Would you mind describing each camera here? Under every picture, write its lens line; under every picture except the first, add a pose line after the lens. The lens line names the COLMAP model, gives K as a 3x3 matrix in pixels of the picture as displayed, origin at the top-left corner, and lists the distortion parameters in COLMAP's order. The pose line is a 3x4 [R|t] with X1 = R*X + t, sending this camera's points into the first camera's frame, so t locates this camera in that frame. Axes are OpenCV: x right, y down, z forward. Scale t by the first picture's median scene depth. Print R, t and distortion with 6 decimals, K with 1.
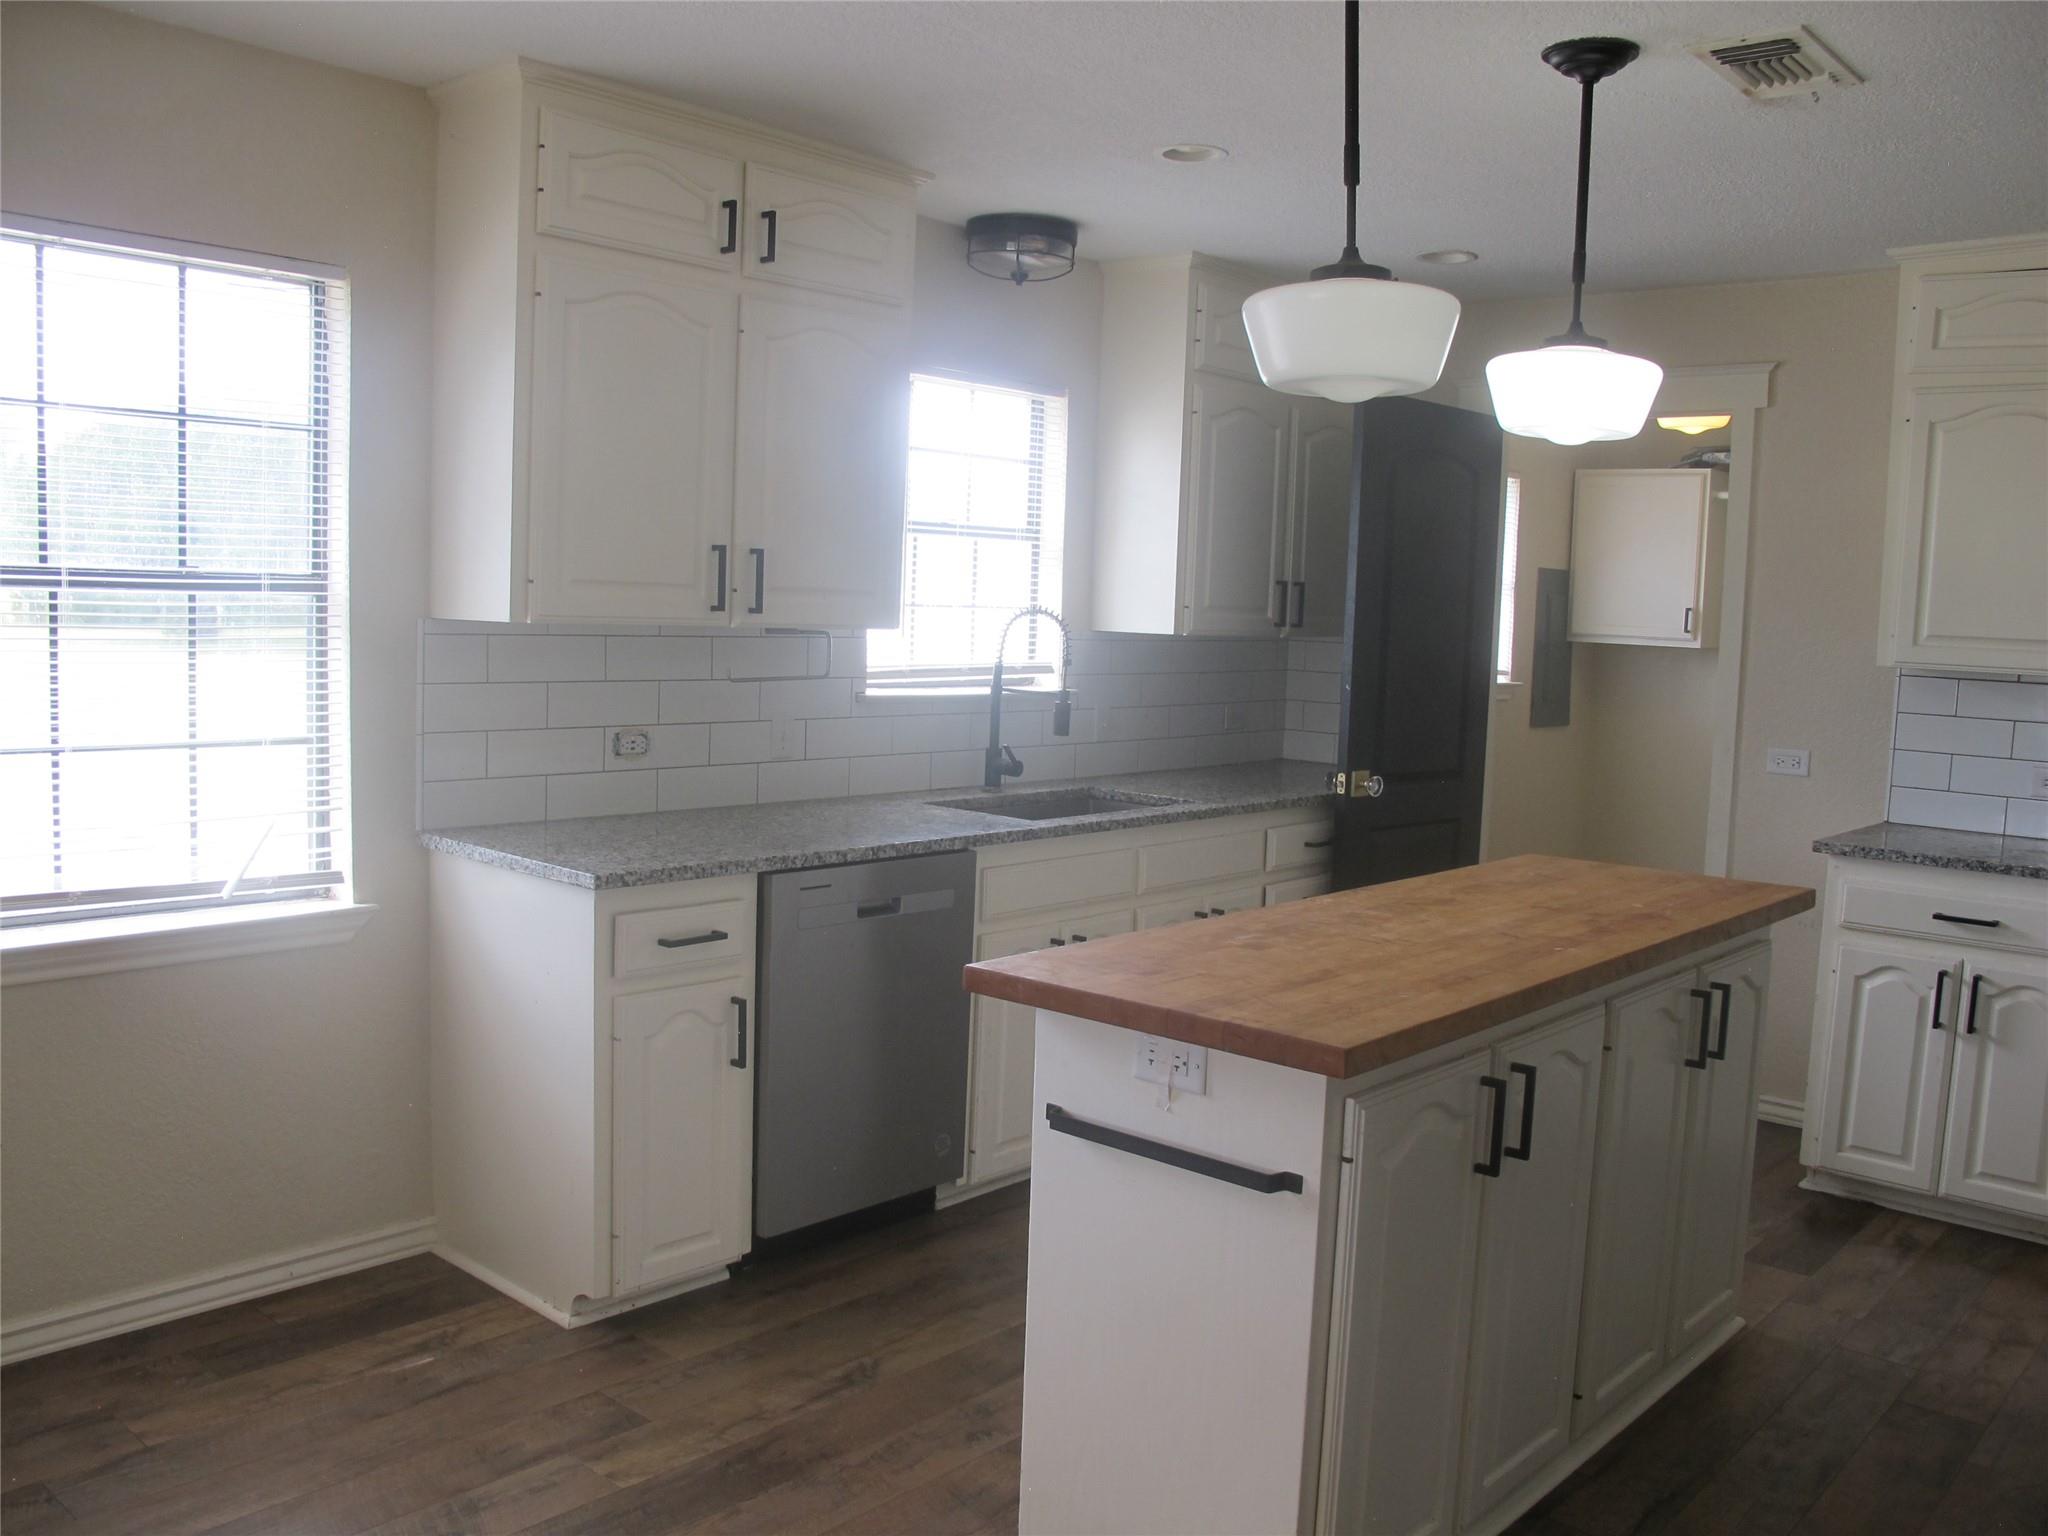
lens RADIAL K [[1721.0, 0, 1029.0], [0, 1721.0, 779.0], [0, 0, 1]] dist [-0.136731, 0.096187]
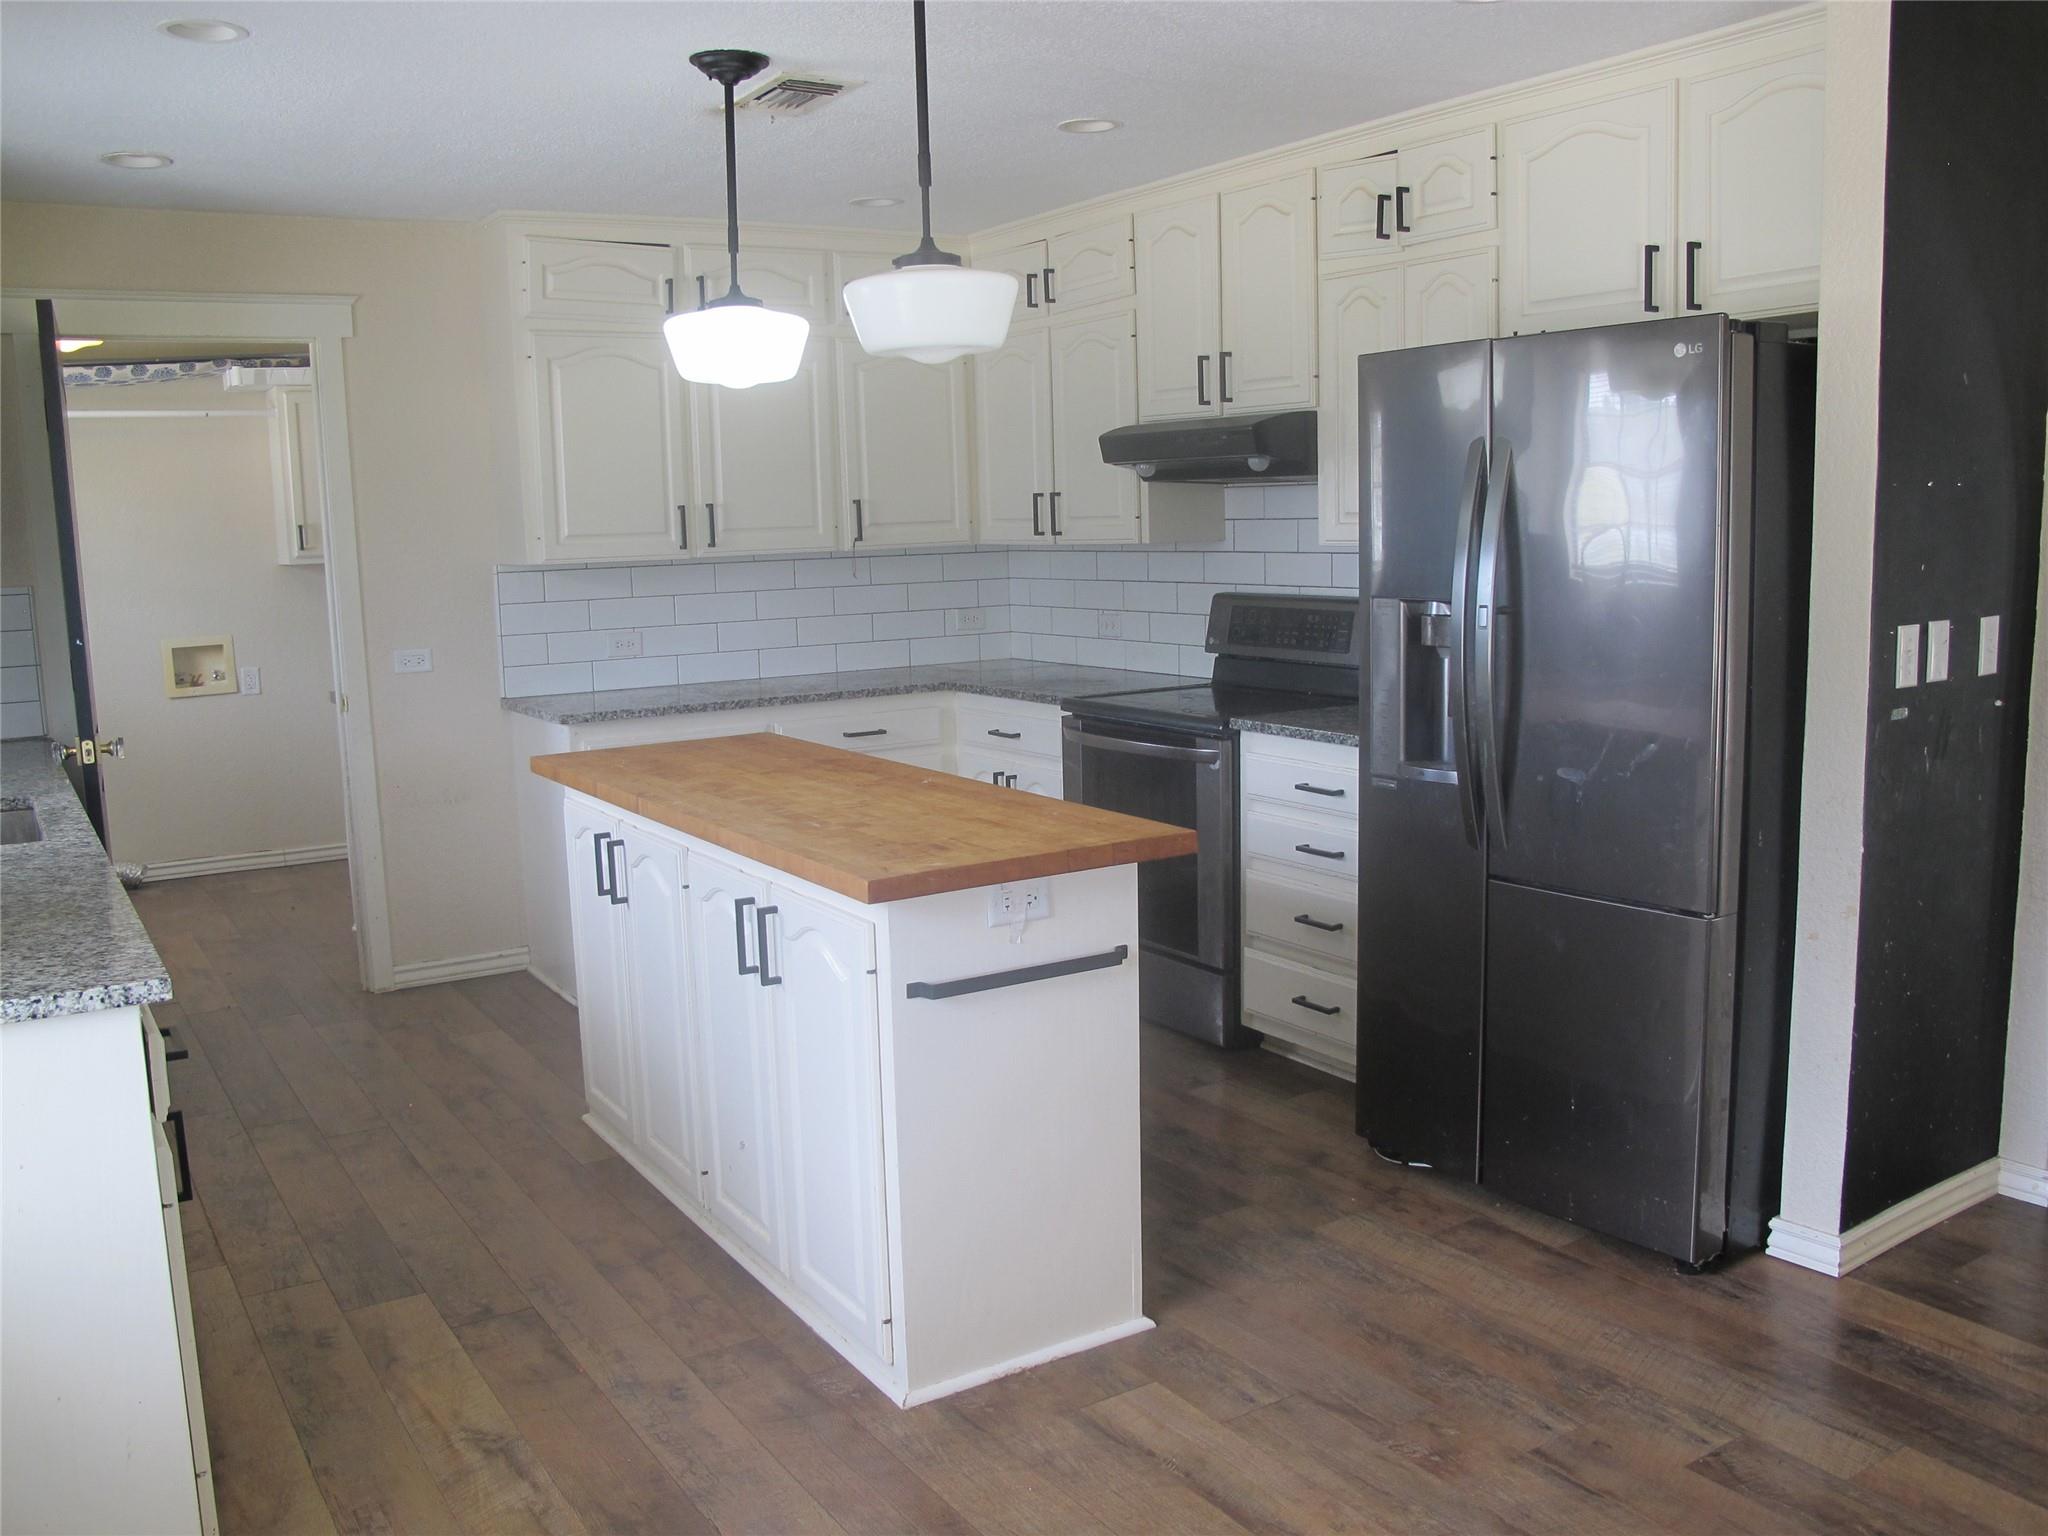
lens RADIAL K [[1721.0, 0, 1028.8], [0, 1721.0, 765.2], [0, 0, 1]] dist [-0.136731, 0.096187]
pose [[0.270963, -0.177762, 0.946034, -0.807731], [0.130393, 0.980520, 0.146895, -0.085545], [-0.953717, 0.083553, 0.288864, 0.472417]]
